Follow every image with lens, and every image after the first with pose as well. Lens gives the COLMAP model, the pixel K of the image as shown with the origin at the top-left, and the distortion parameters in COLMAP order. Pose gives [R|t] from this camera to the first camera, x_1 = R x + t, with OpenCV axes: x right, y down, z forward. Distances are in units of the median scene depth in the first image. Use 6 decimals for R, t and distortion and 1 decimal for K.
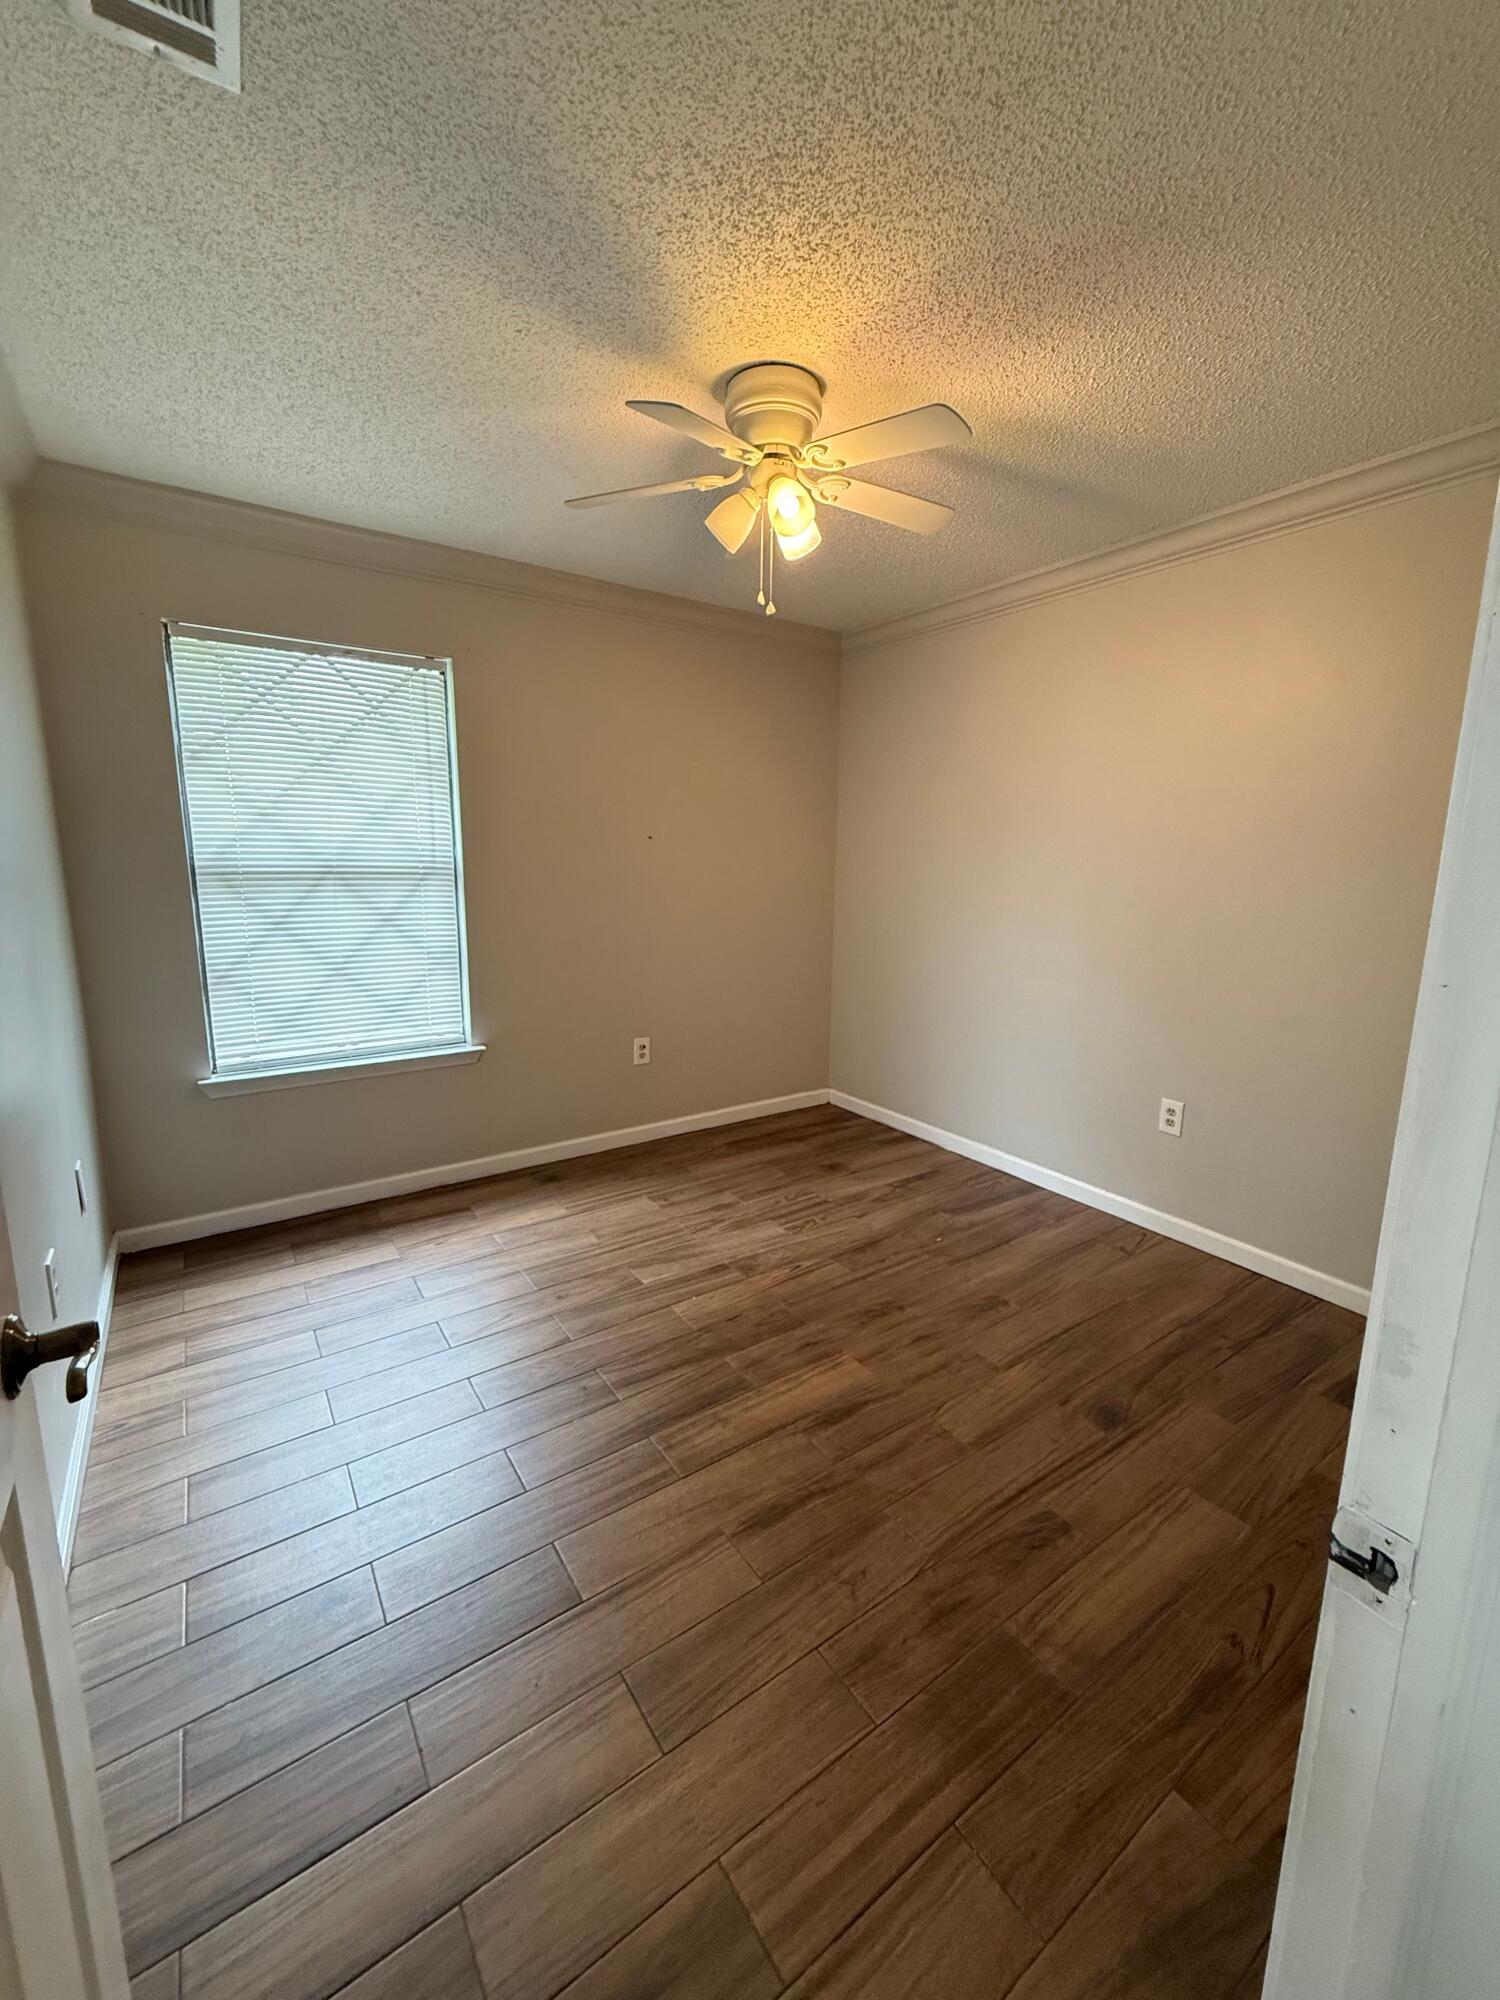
lens RADIAL K [[802.1, 0, 750.7], [0, 802.1, 1002.5], [0, 0, 1]] dist [-0.001553, 0.001400]
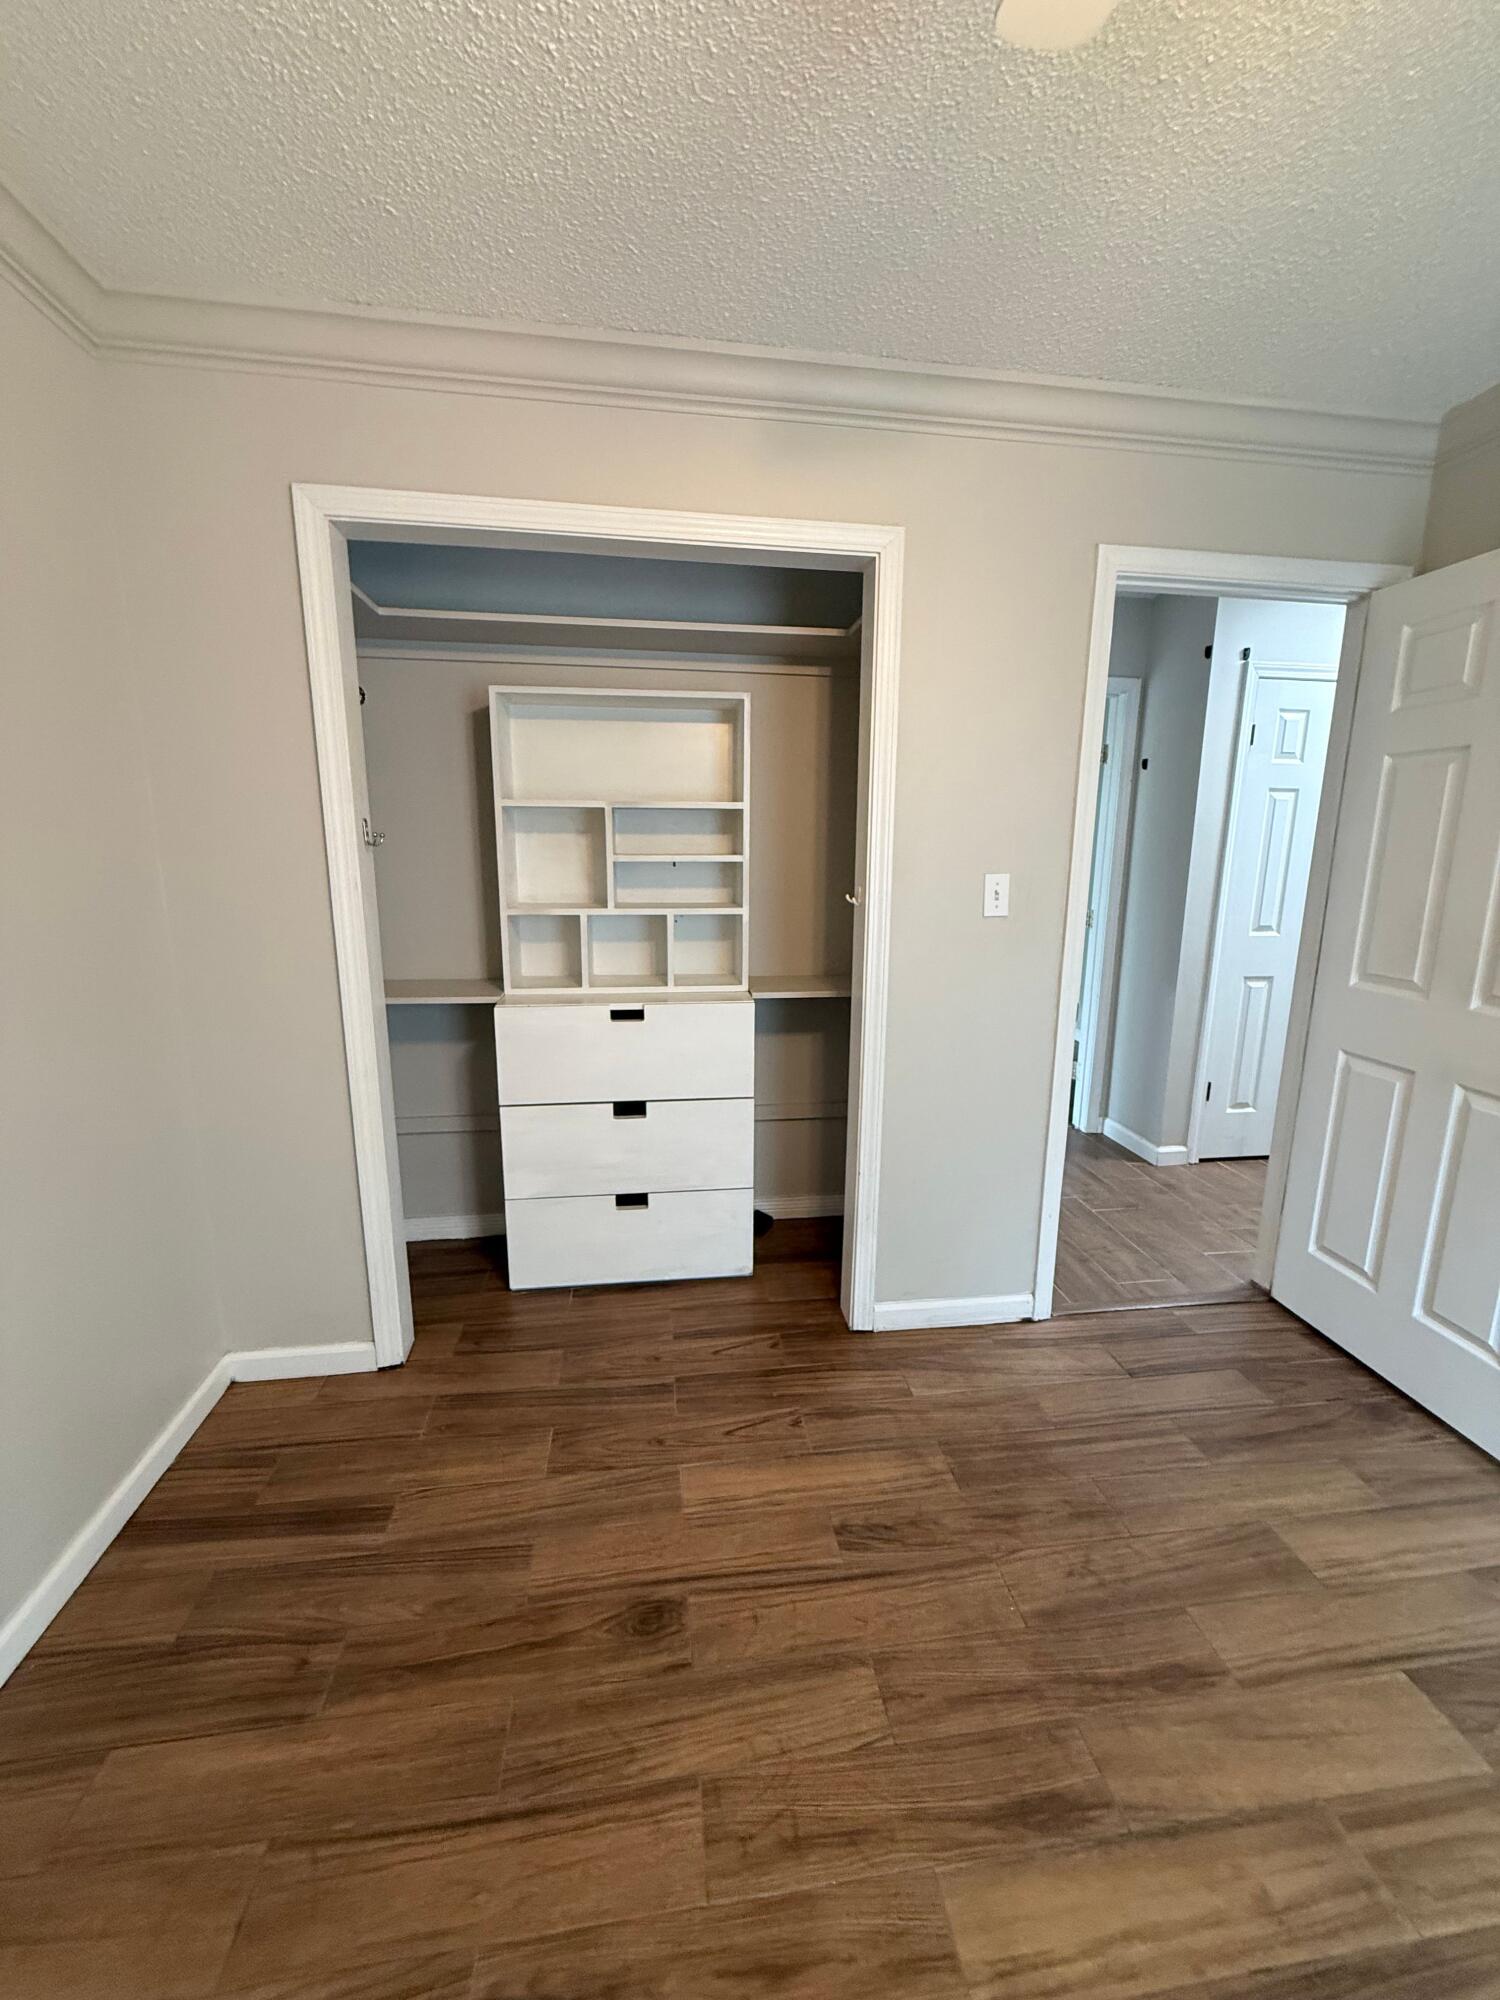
lens RADIAL K [[802.1, 0, 752.7], [0, 802.1, 998.9], [0, 0, 1]] dist [-0.001553, 0.001400]
pose [[-0.893977, -0.101478, 0.436471, 0.121412], [0.062254, 0.936451, 0.345230, -0.305697], [-0.443767, 0.335800, -0.830849, 1.629515]]
